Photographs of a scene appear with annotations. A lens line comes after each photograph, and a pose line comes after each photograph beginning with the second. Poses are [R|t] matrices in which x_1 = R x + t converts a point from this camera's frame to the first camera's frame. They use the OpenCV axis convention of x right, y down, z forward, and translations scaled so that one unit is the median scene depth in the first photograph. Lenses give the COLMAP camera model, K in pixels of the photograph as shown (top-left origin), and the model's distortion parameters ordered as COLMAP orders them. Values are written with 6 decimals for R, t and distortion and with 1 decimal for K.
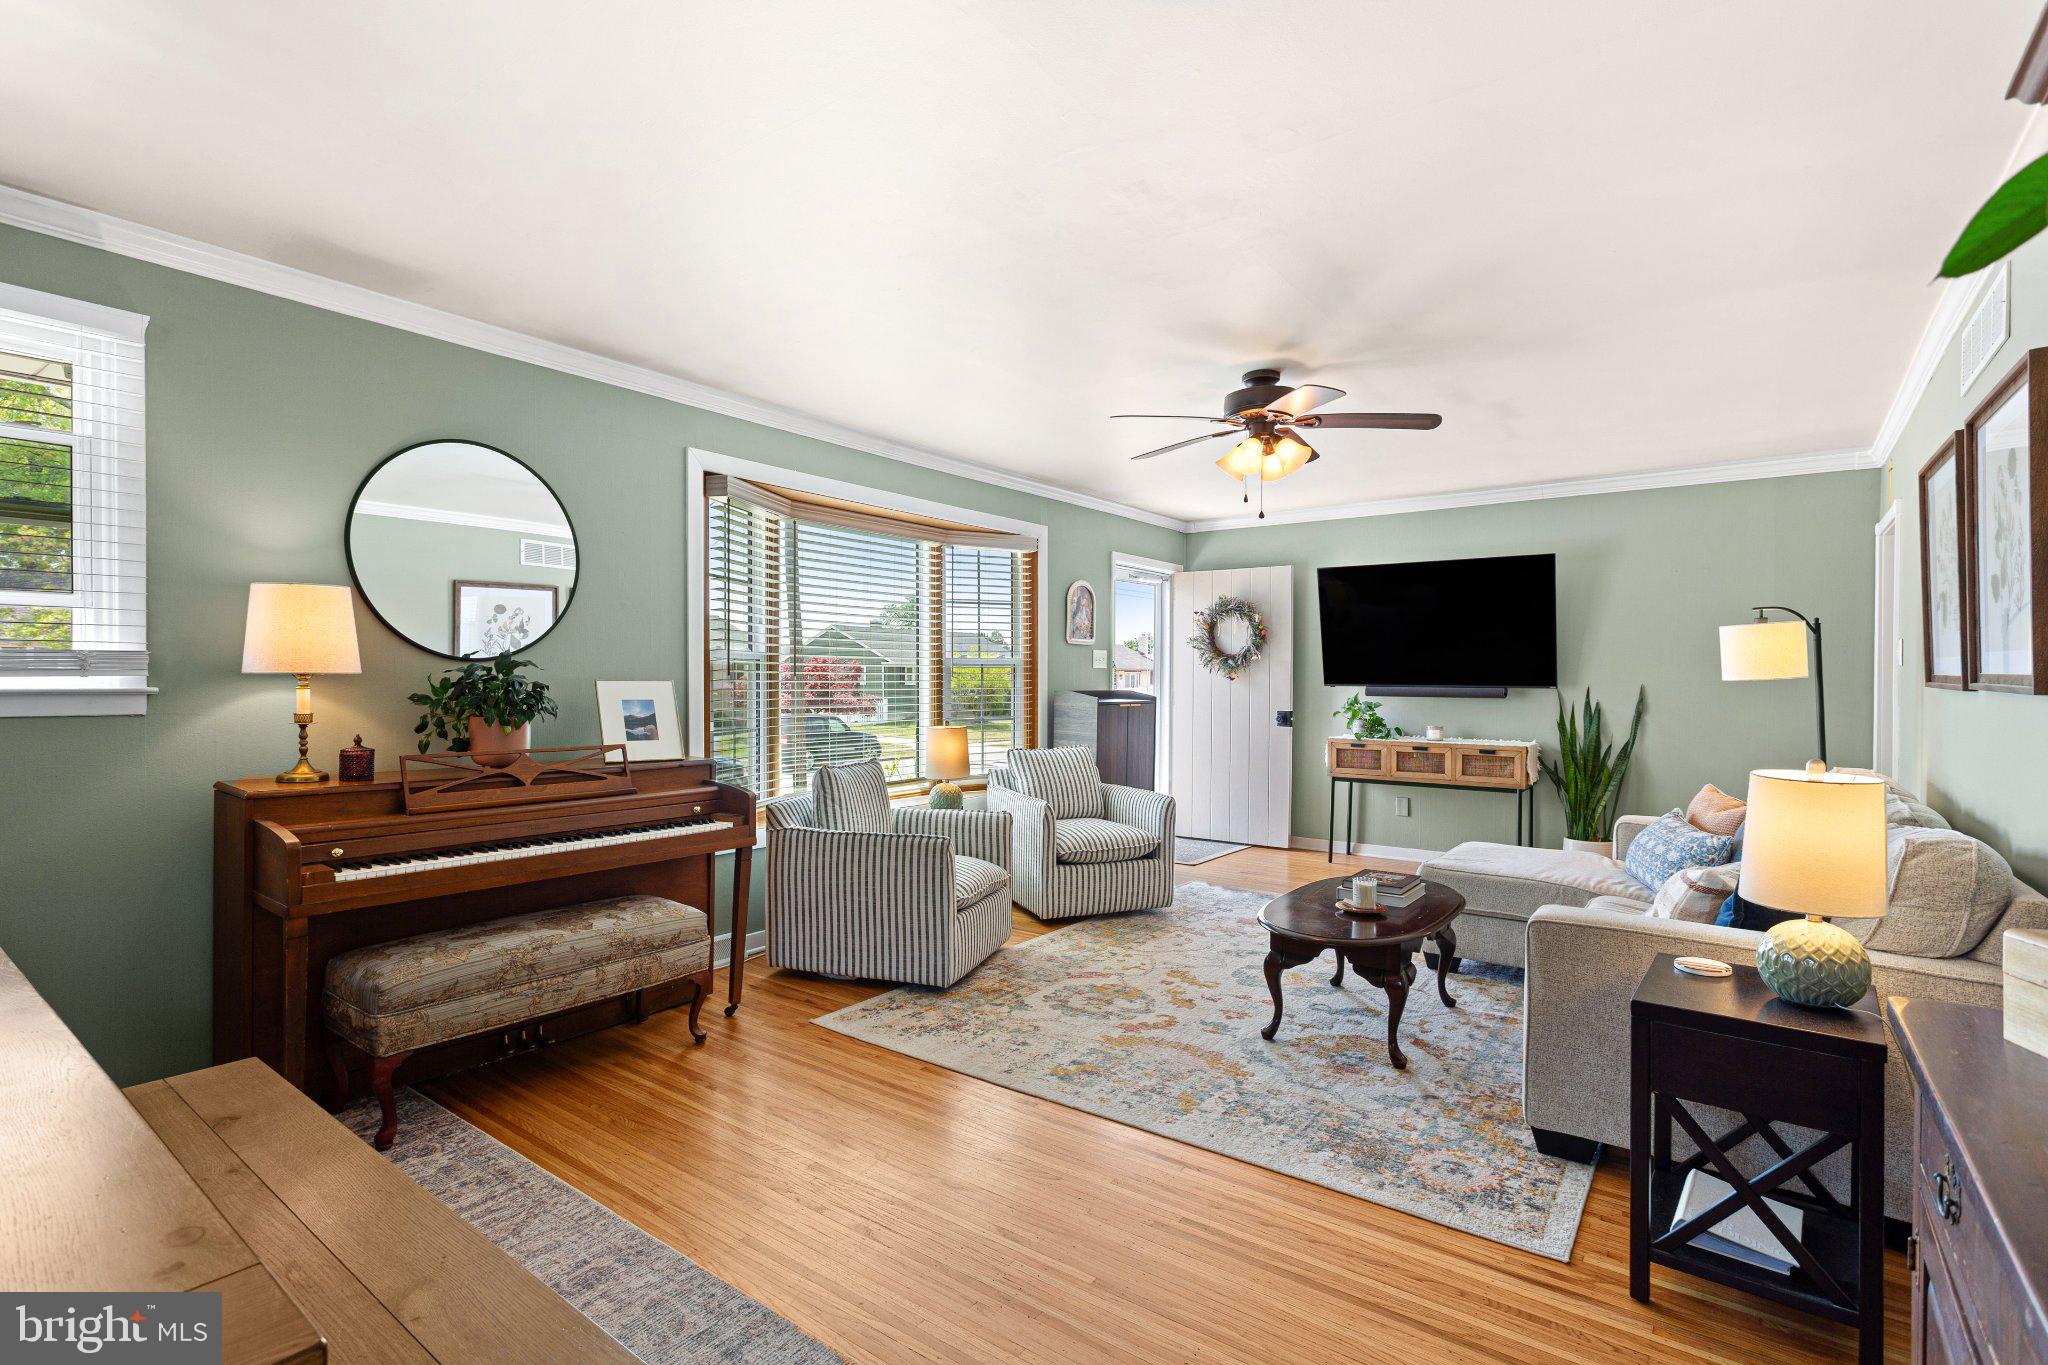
lens RADIAL K [[971.0, 0, 1019.7], [0, 971.0, 680.0], [0, 0, 1]] dist [0.001363, 0.000803]
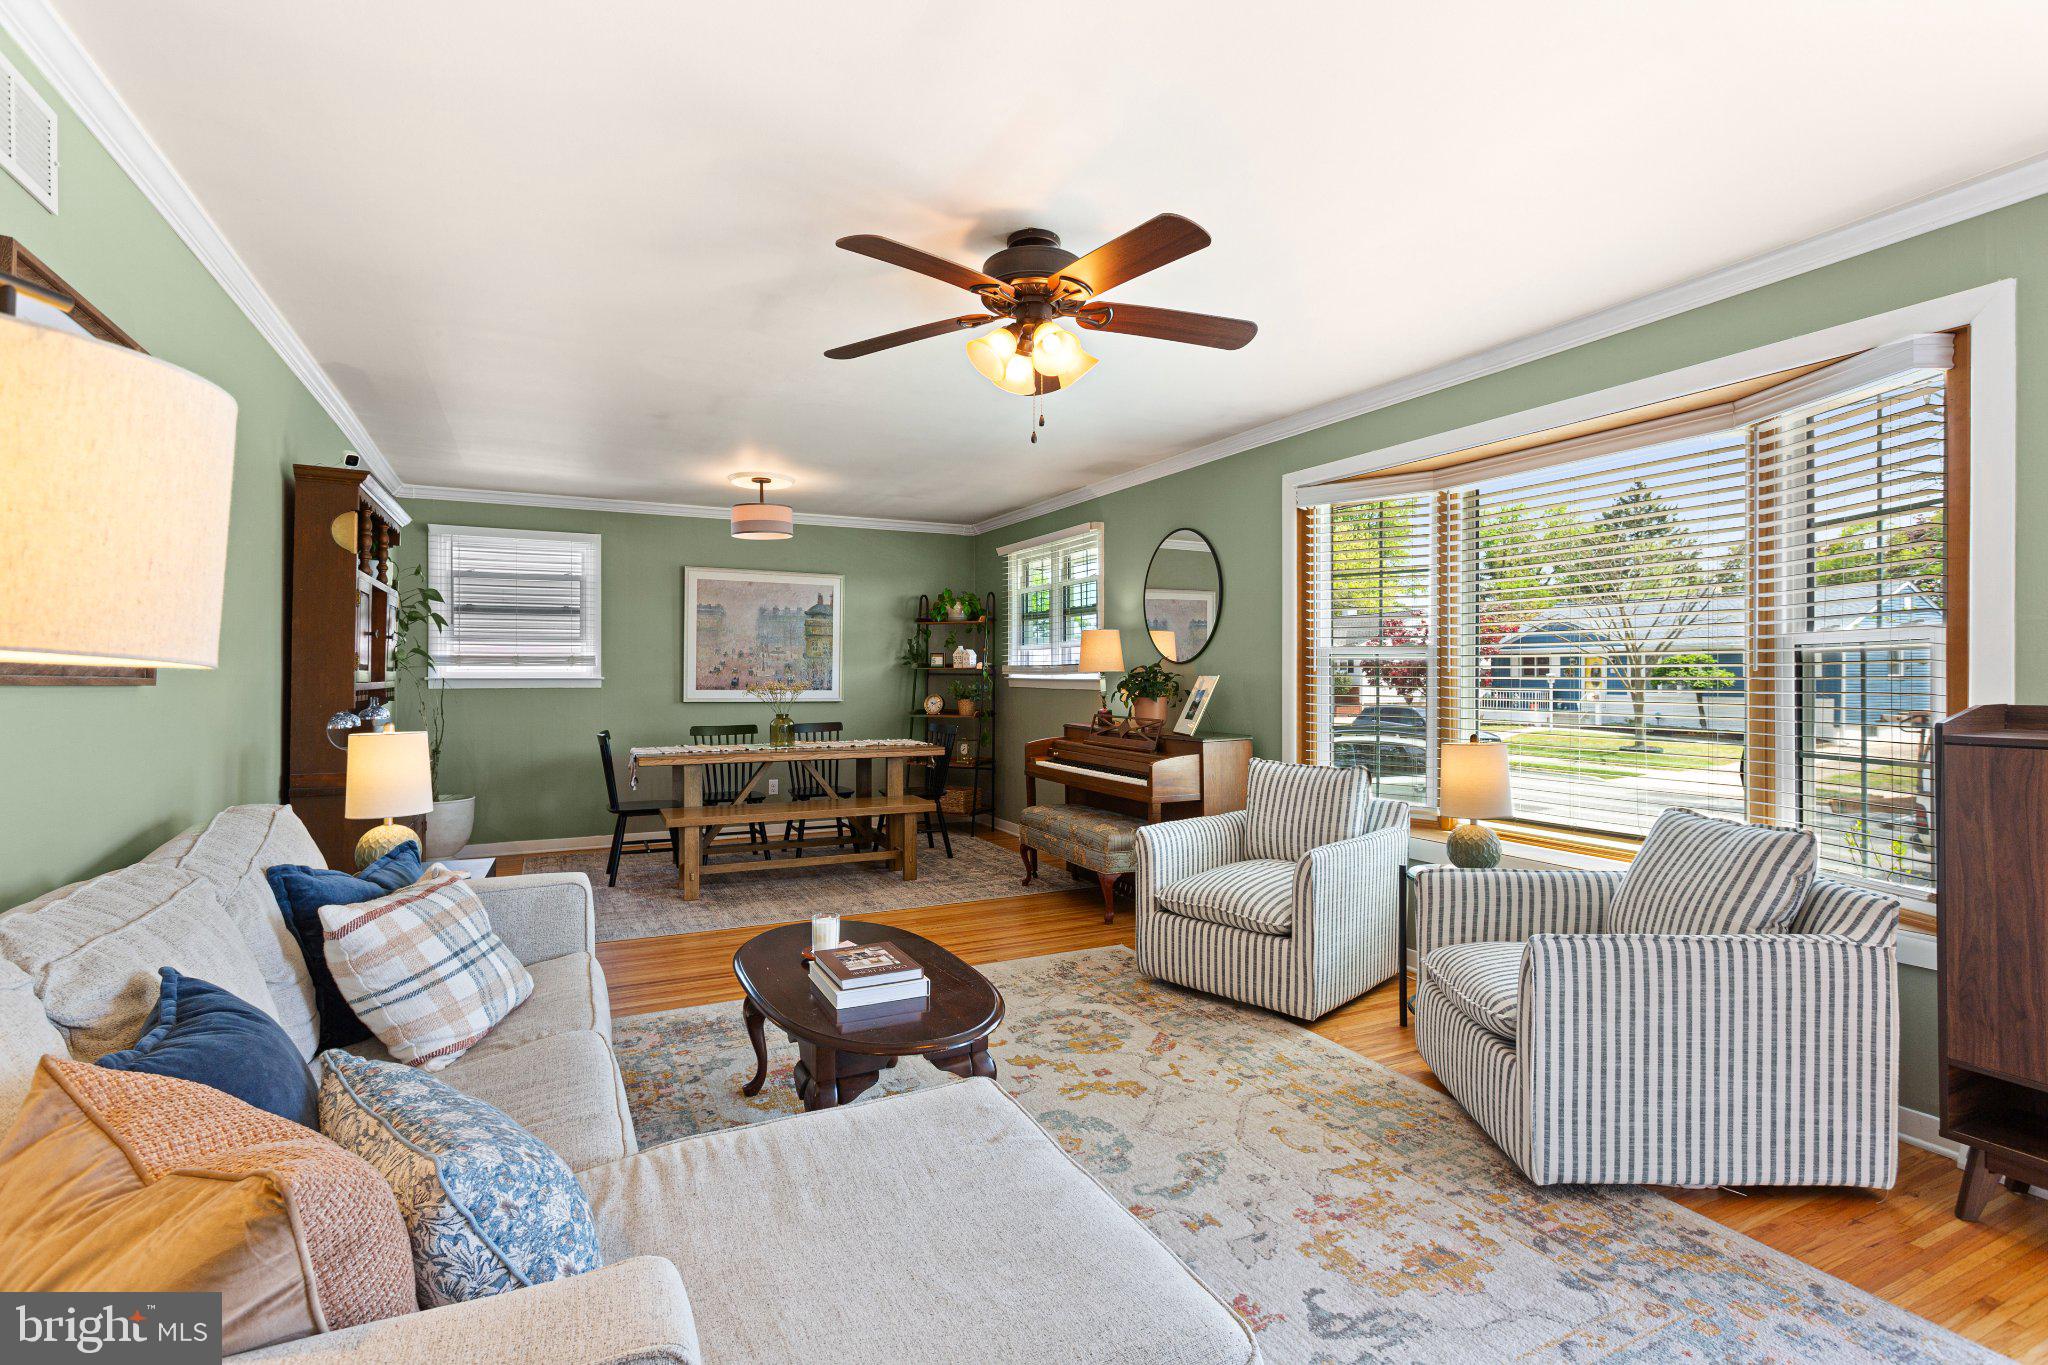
lens RADIAL K [[971.0, 0, 1019.3], [0, 971.0, 672.9], [0, 0, 1]] dist [0.001363, 0.000803]
pose [[-0.455417, -0.003219, -0.890272, 0.918586], [-0.001660, 0.999995, -0.002767, 0.001179], [0.890277, 0.000218, -0.455420, 1.379258]]
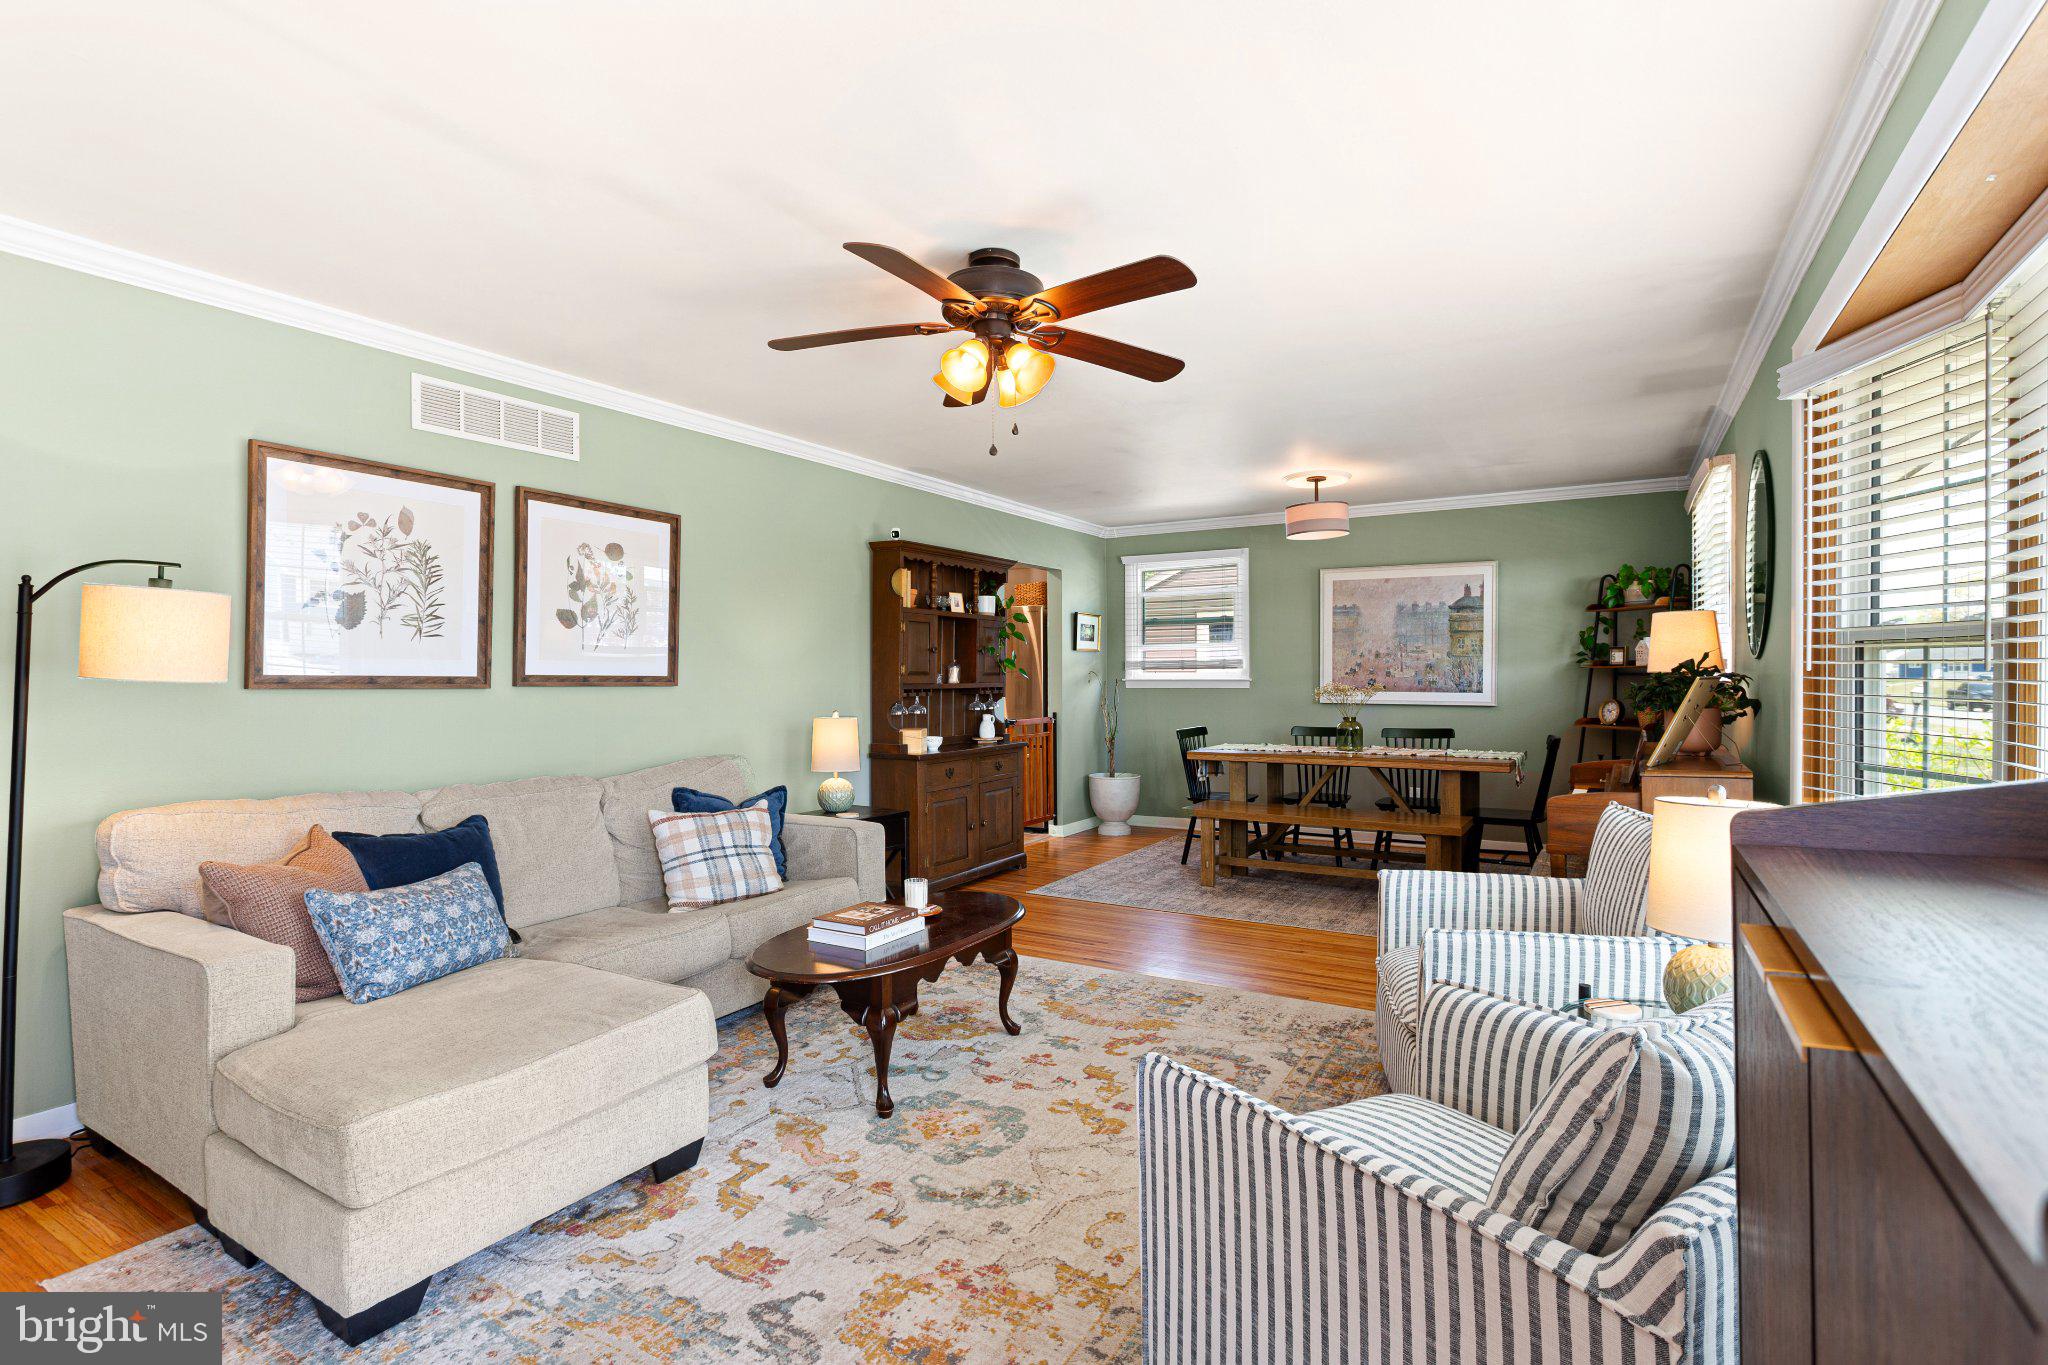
lens RADIAL K [[984.7, 0, 1021.3], [0, 984.7, 682.7], [0, 0, 1]] dist [-0.014707, -0.000107]
pose [[-0.994603, 0.003669, -0.103685, 0.319106], [0.002864, 0.999965, 0.007909, -0.003238], [0.103710, 0.007570, -0.994579, 1.821678]]
